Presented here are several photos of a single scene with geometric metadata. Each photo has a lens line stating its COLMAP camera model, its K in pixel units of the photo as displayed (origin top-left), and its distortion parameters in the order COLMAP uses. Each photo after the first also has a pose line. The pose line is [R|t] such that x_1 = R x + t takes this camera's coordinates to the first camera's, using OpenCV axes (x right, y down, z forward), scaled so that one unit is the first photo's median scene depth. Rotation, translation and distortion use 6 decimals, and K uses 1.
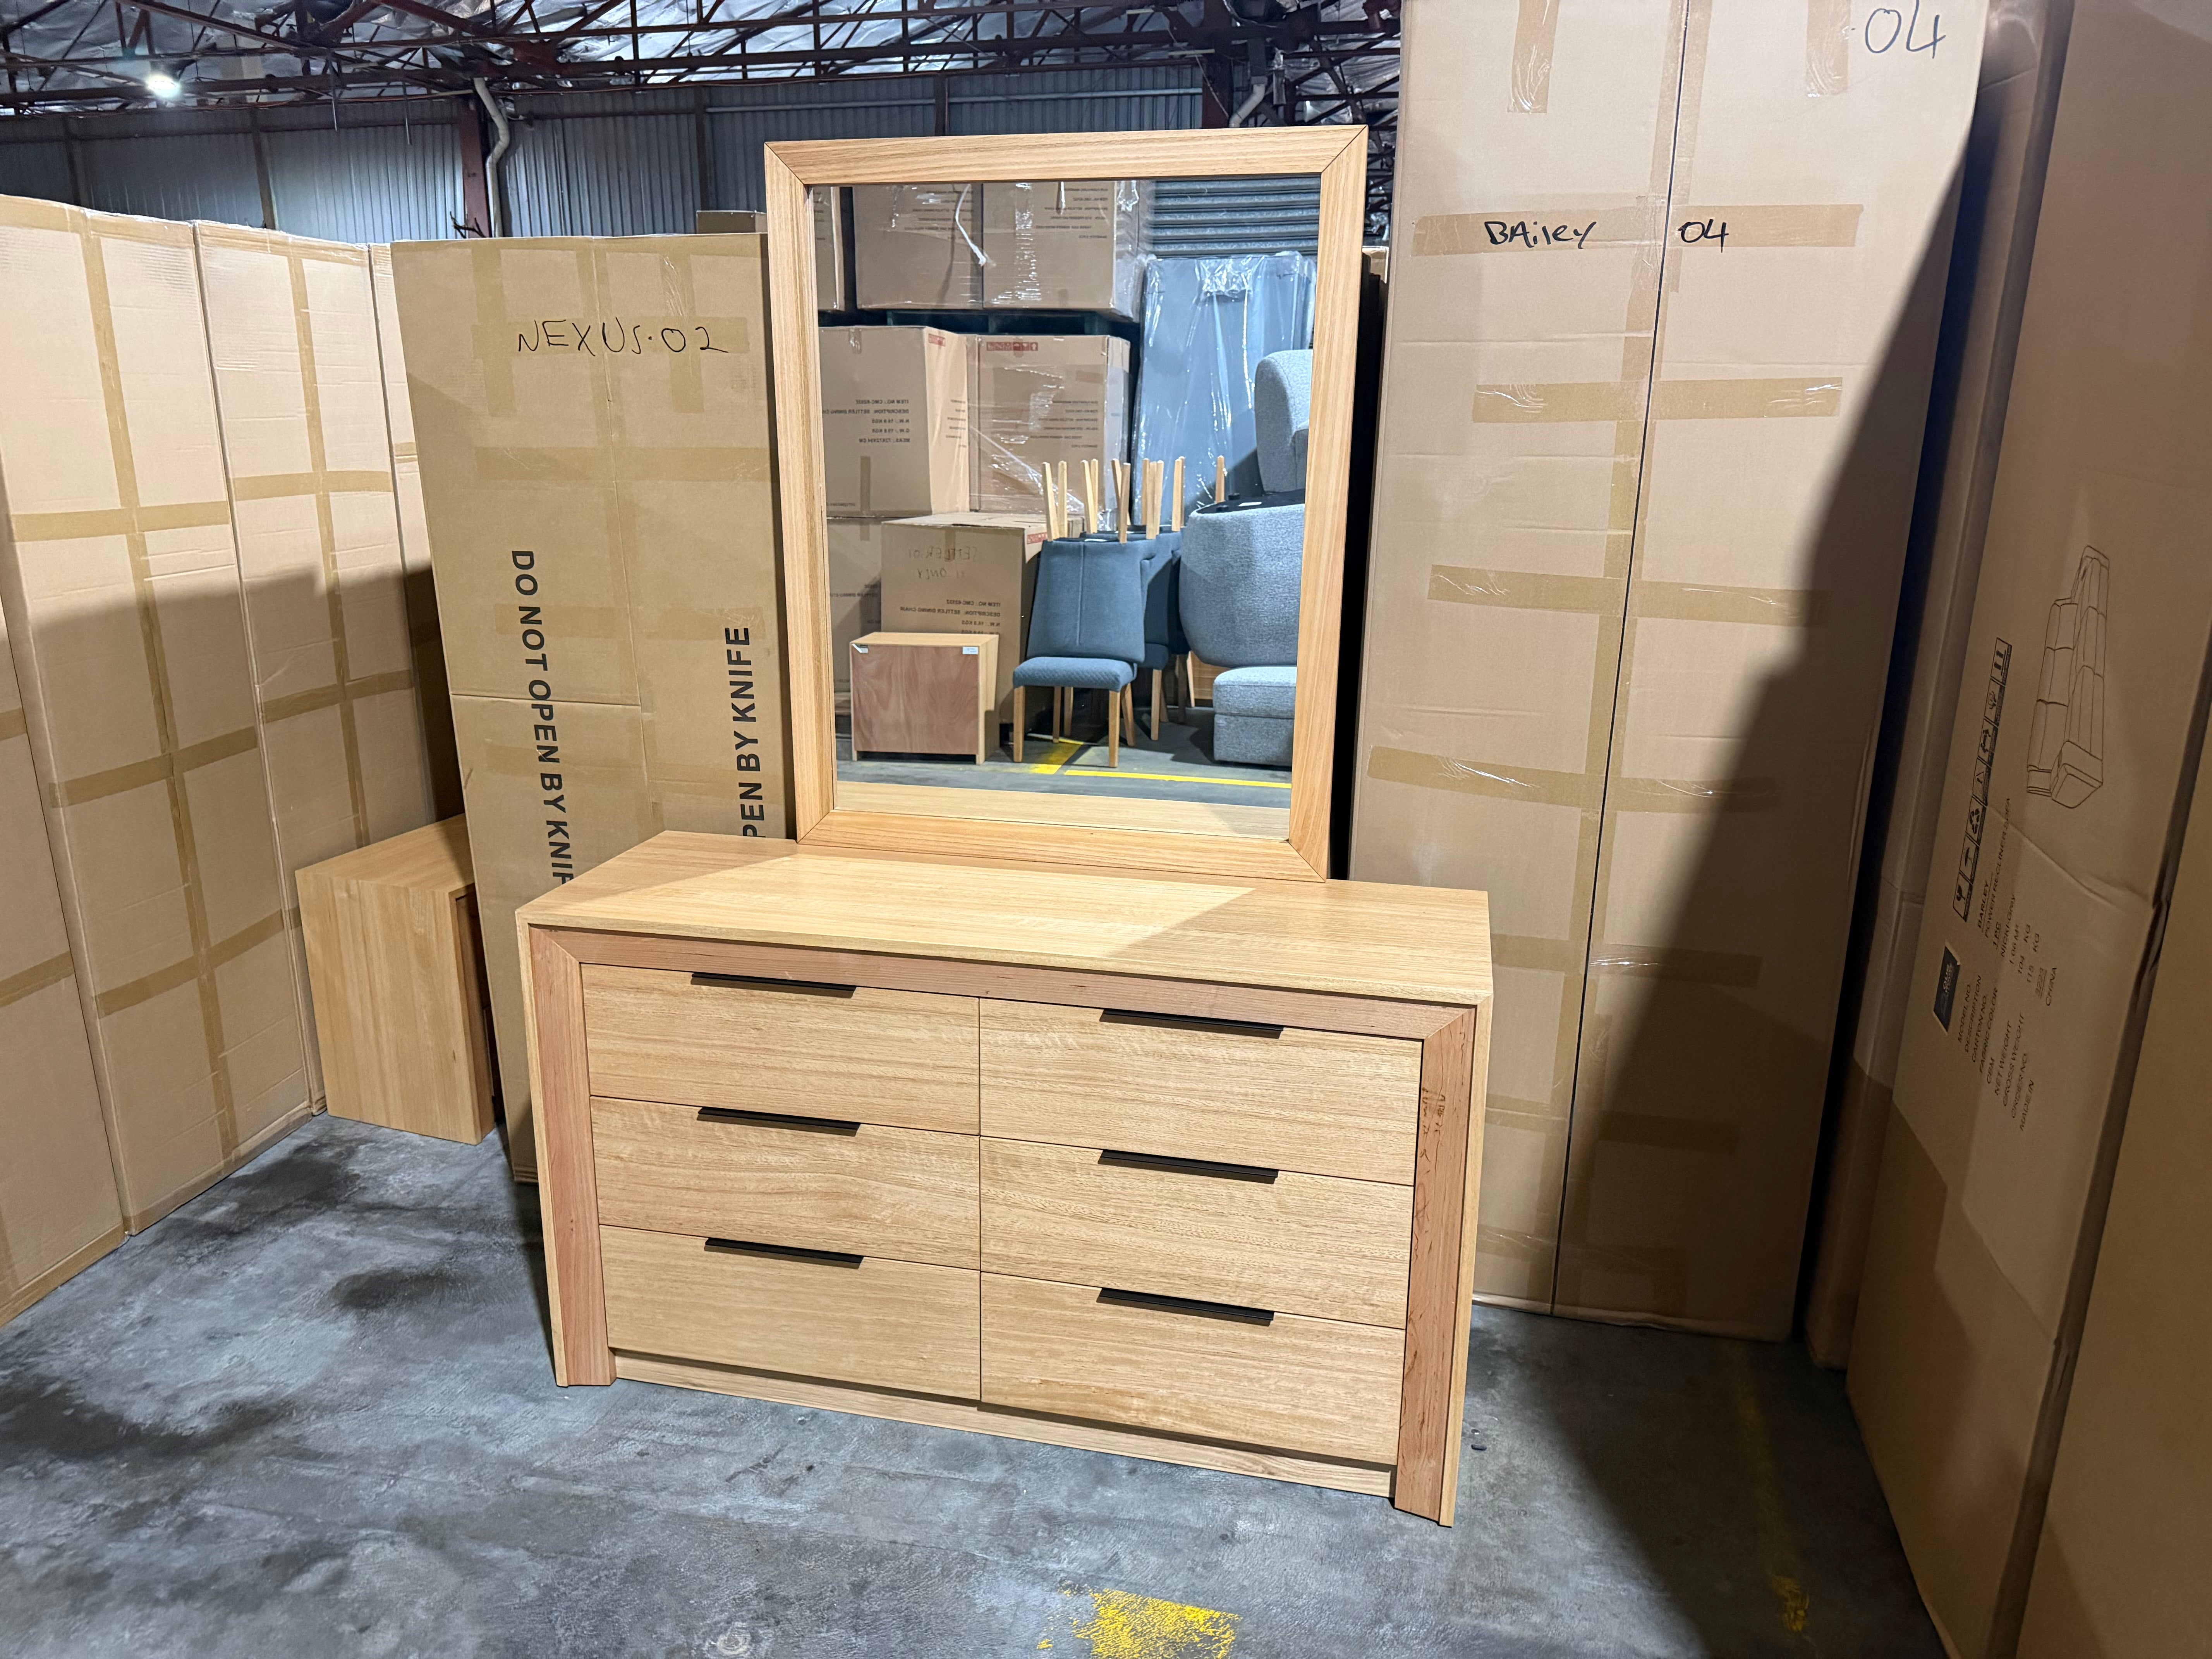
lens RADIAL K [[1629.8, 0, 1092.1], [0, 1629.8, 825.2], [0, 0, 1]] dist [0.023497, -0.032482]
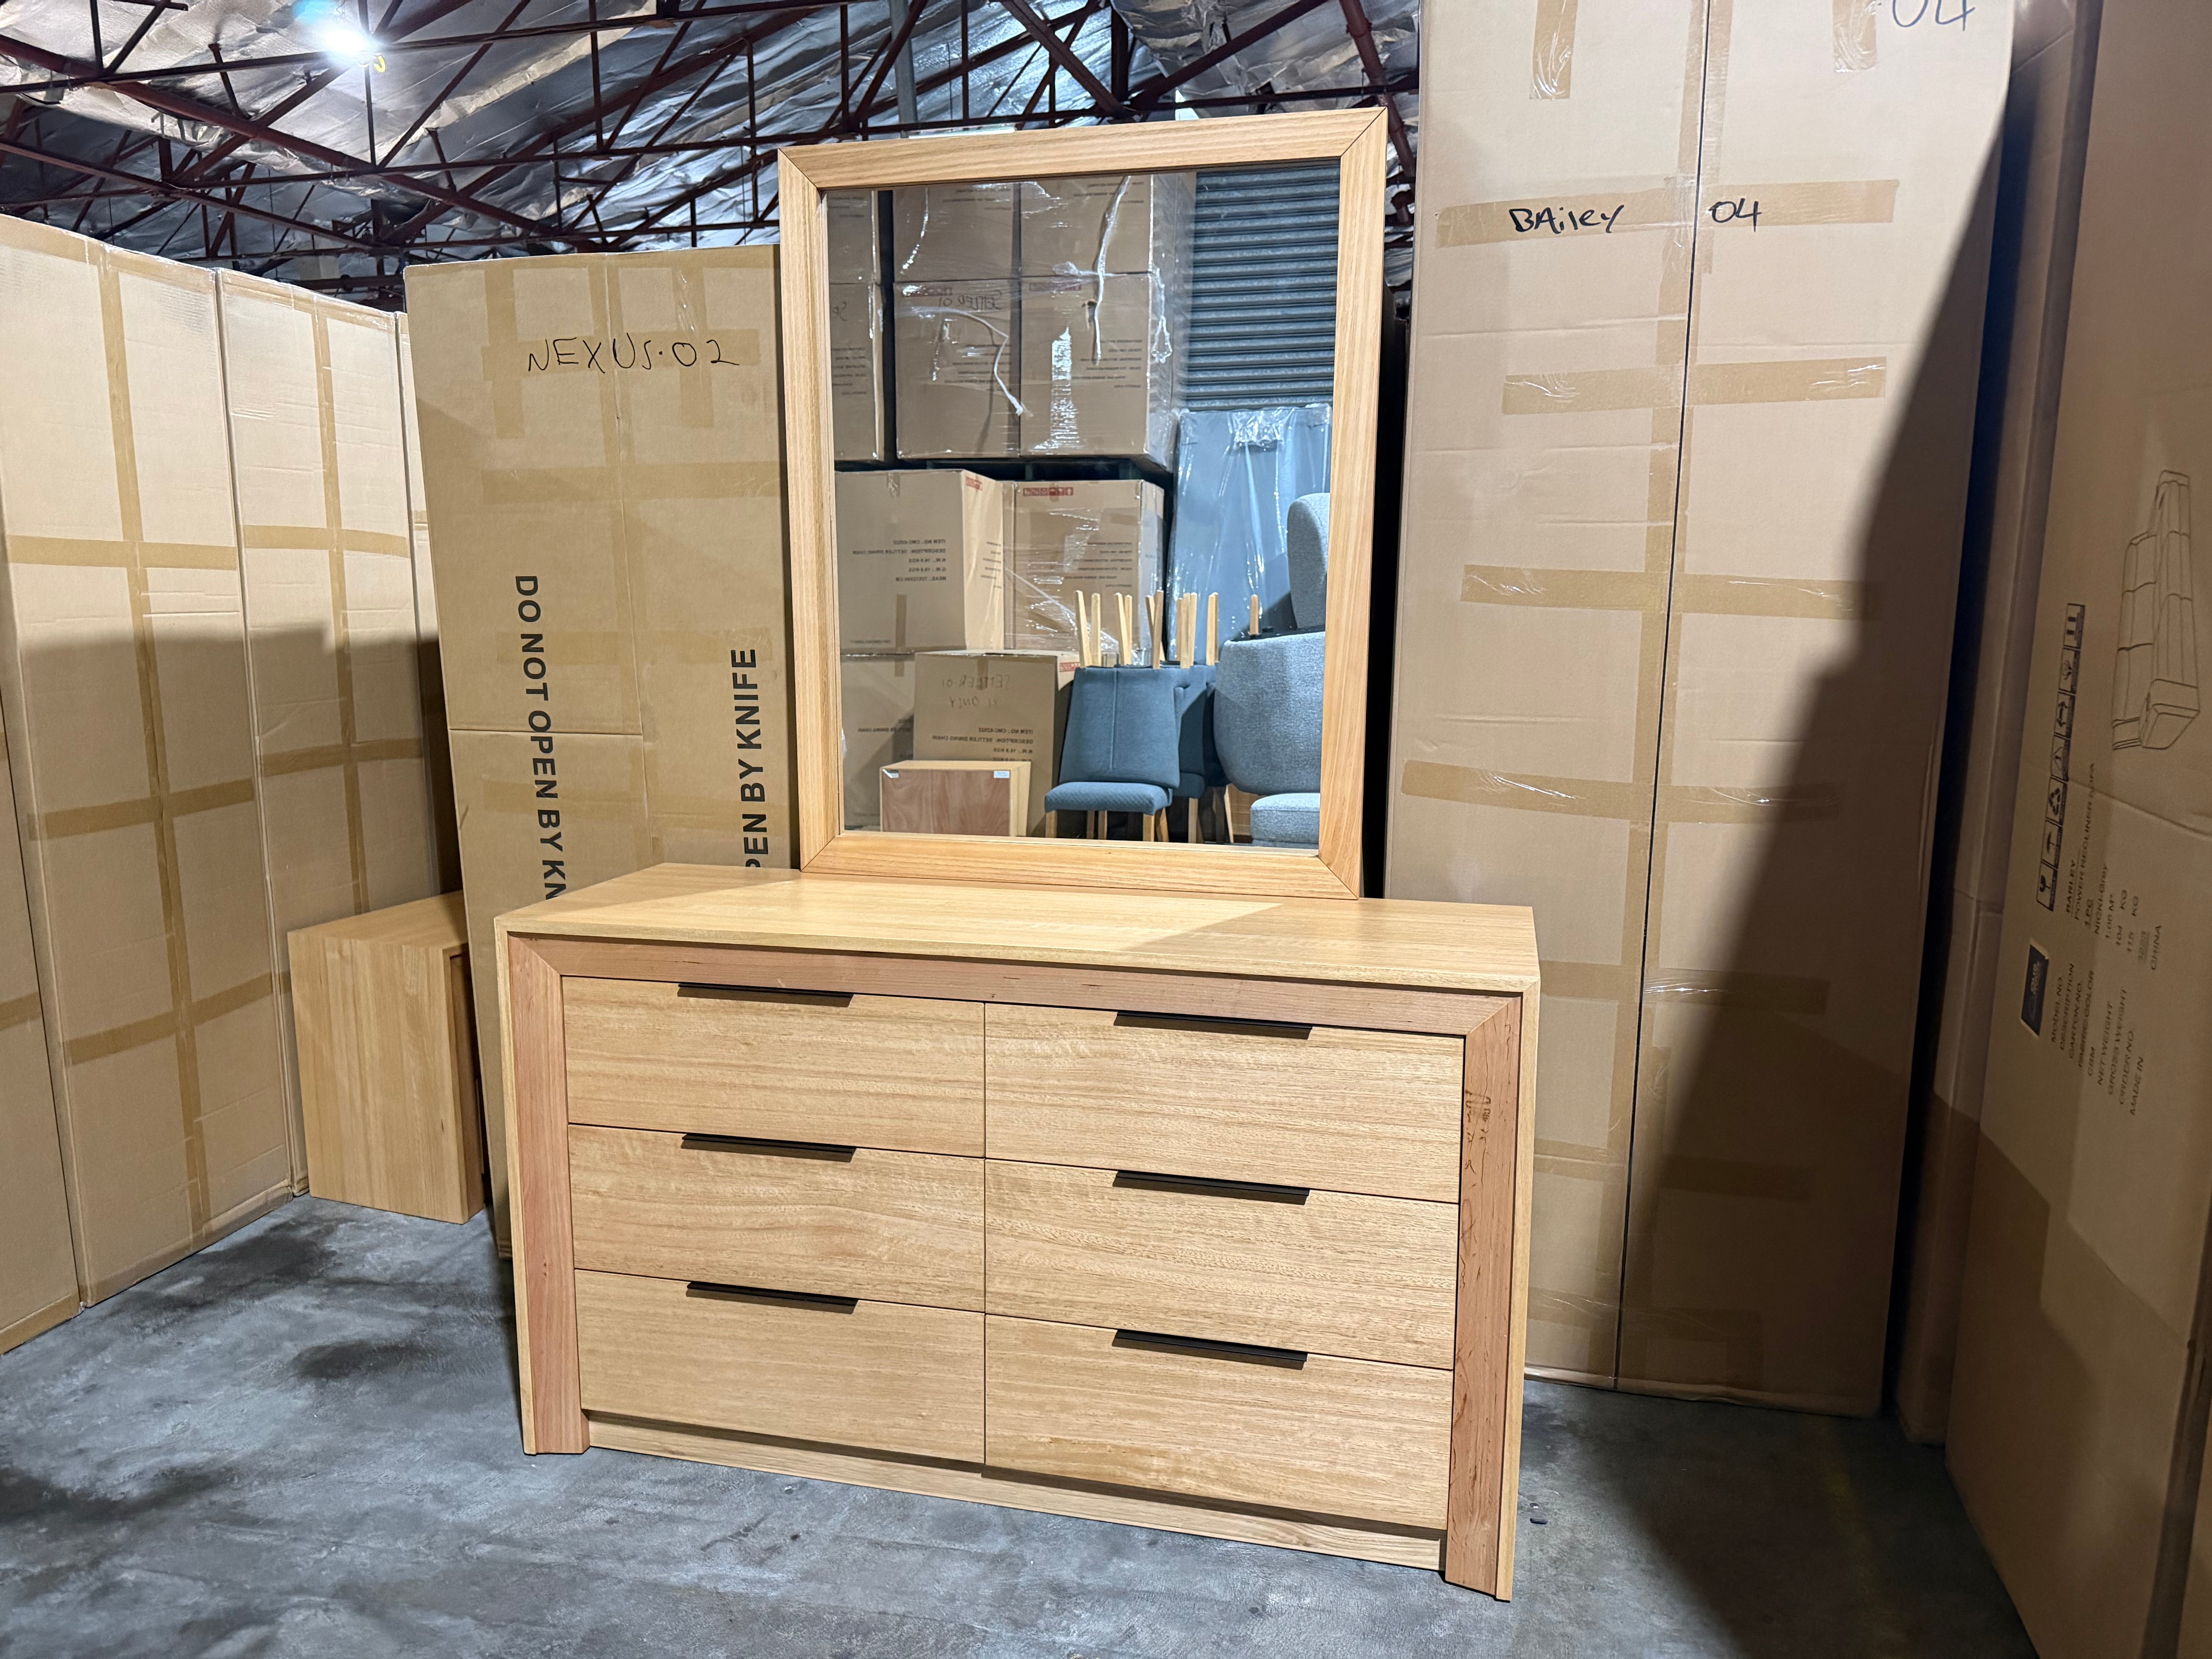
lens RADIAL K [[1626.1, 0, 1110.3], [0, 1626.1, 842.4], [0, 0, 1]] dist [0.016513, -0.022509]
pose [[0.999886, -0.001257, -0.015032, 0.014997], [-0.000367, 0.994197, -0.107575, 0.105587], [0.015080, 0.107568, 0.994083, 0.065447]]
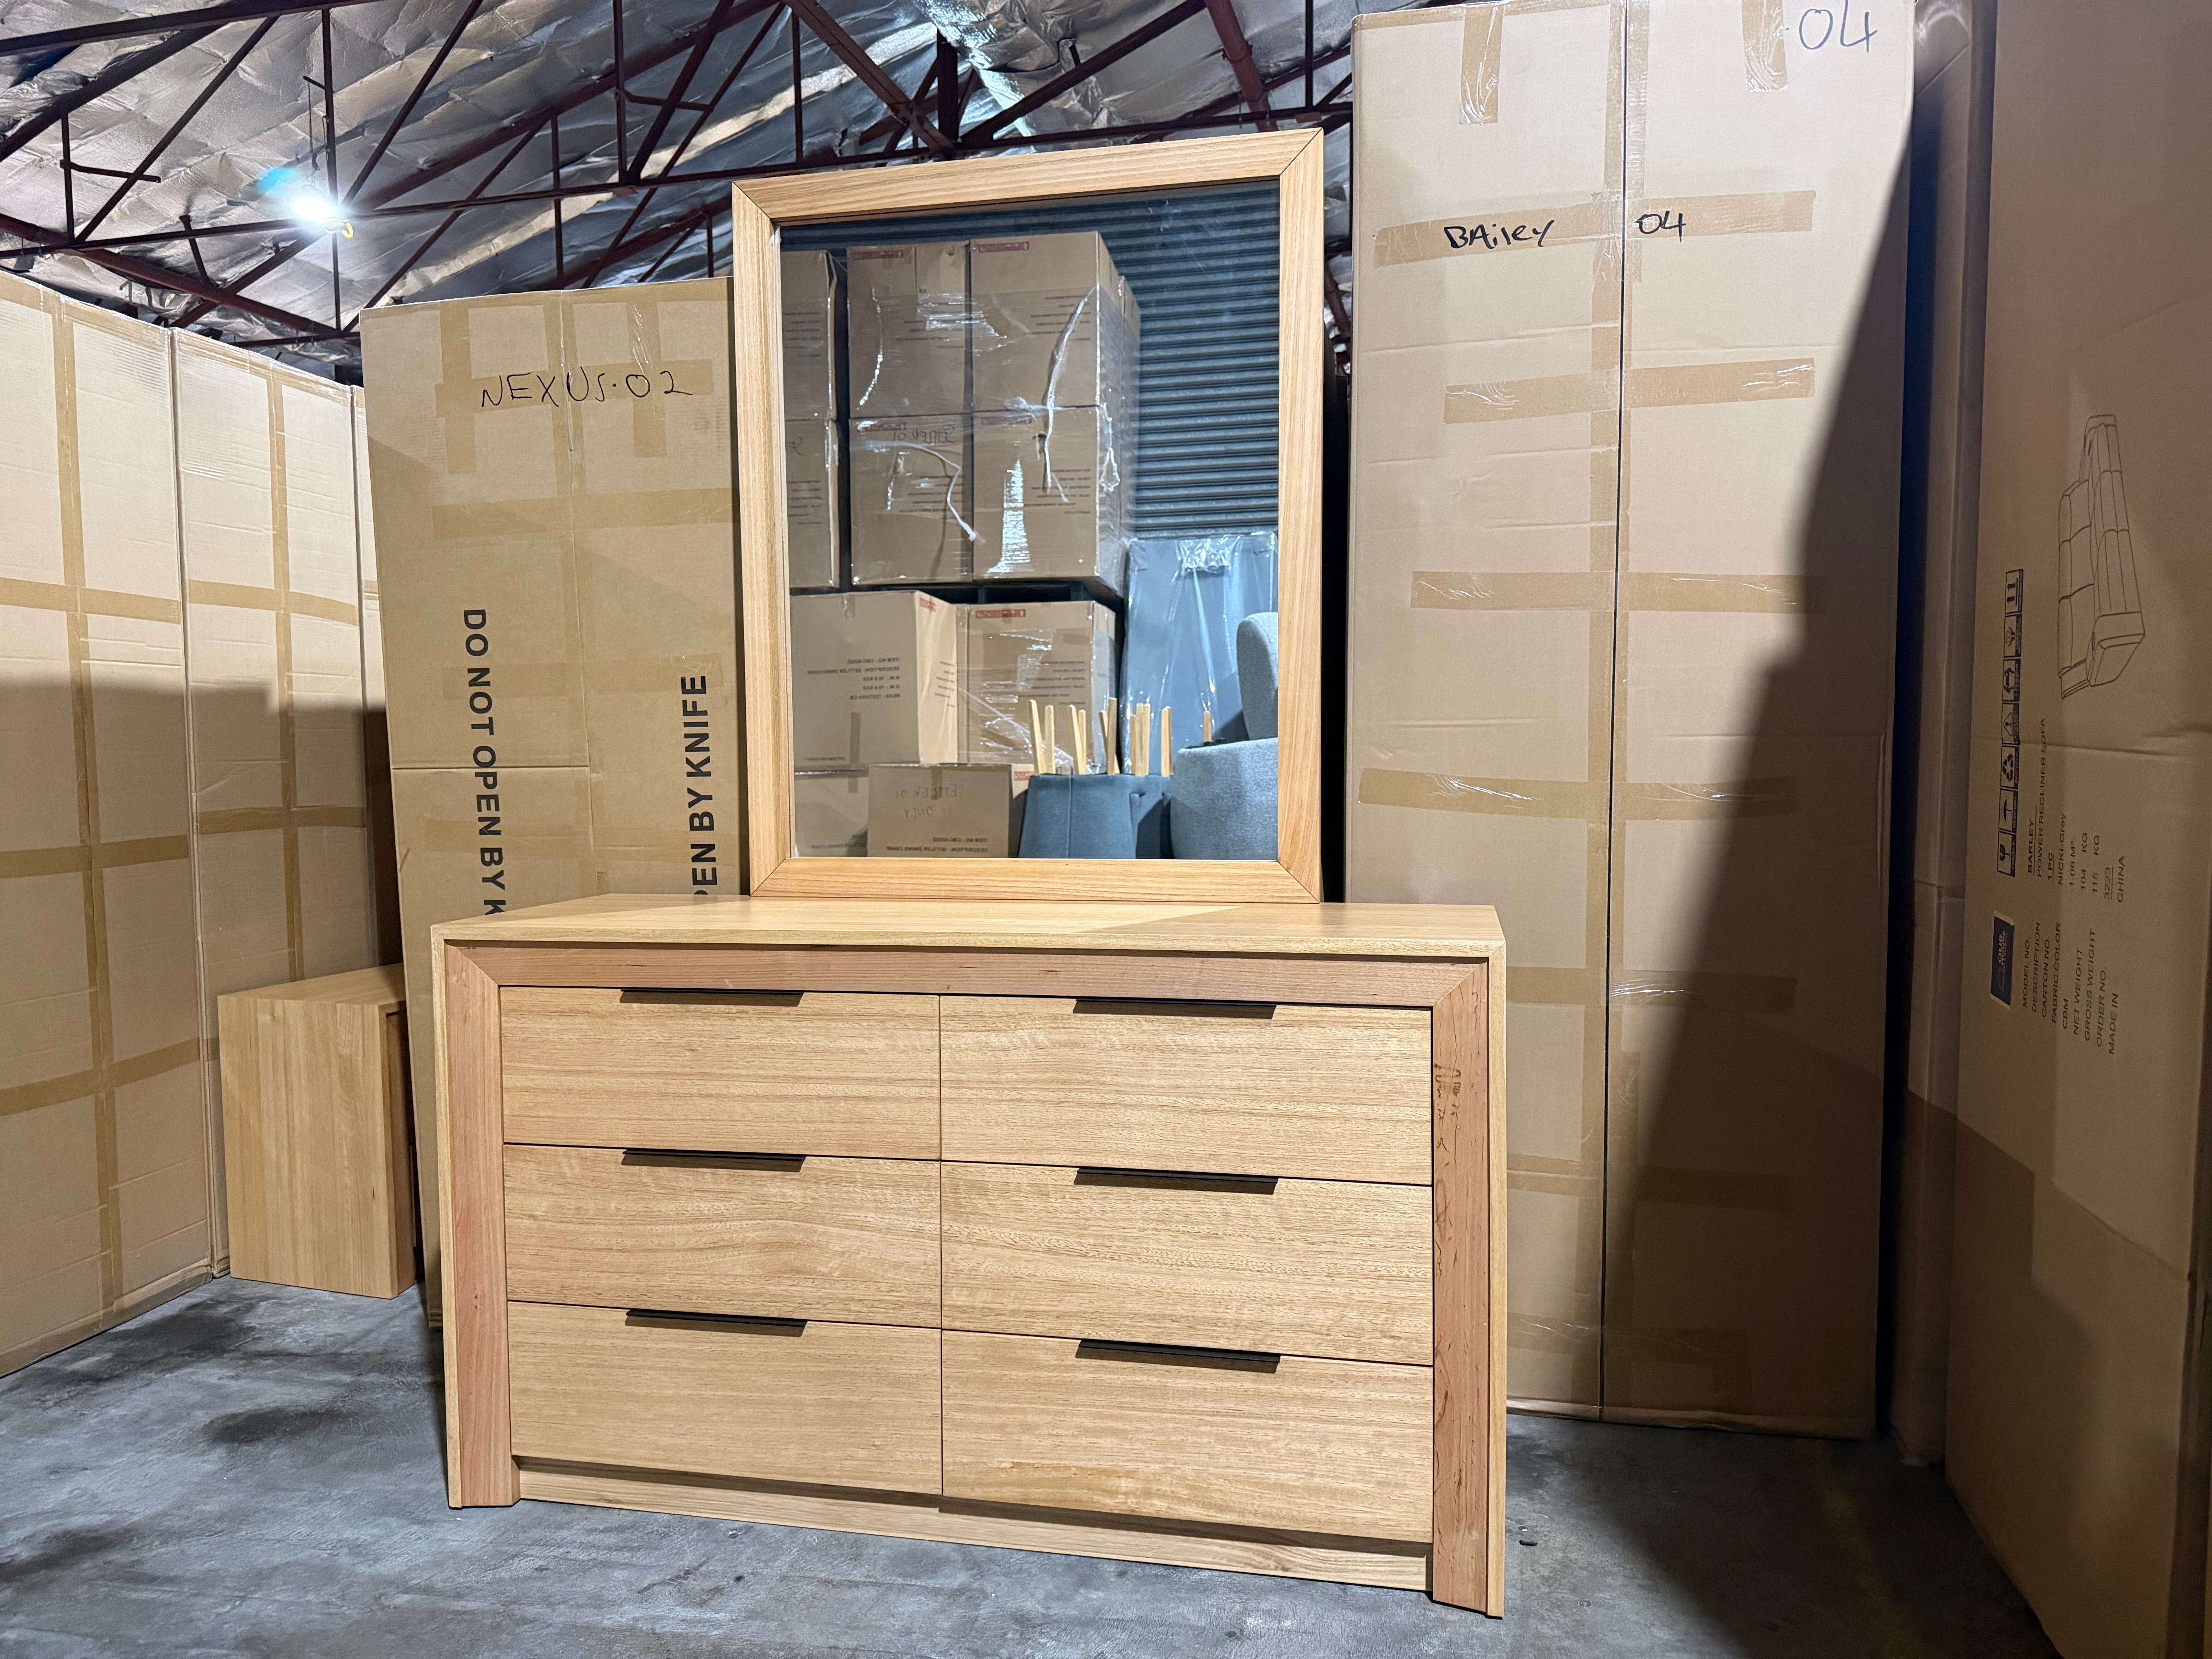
lens RADIAL K [[1626.7, 0, 1110.7], [0, 1626.7, 833.0], [0, 0, 1]] dist [0.011054, -0.014976]
pose [[0.999768, -0.017103, 0.013130, 0.014056], [0.019492, 0.977246, -0.211213, 0.193114], [-0.009219, 0.211420, 0.977352, 0.093541]]
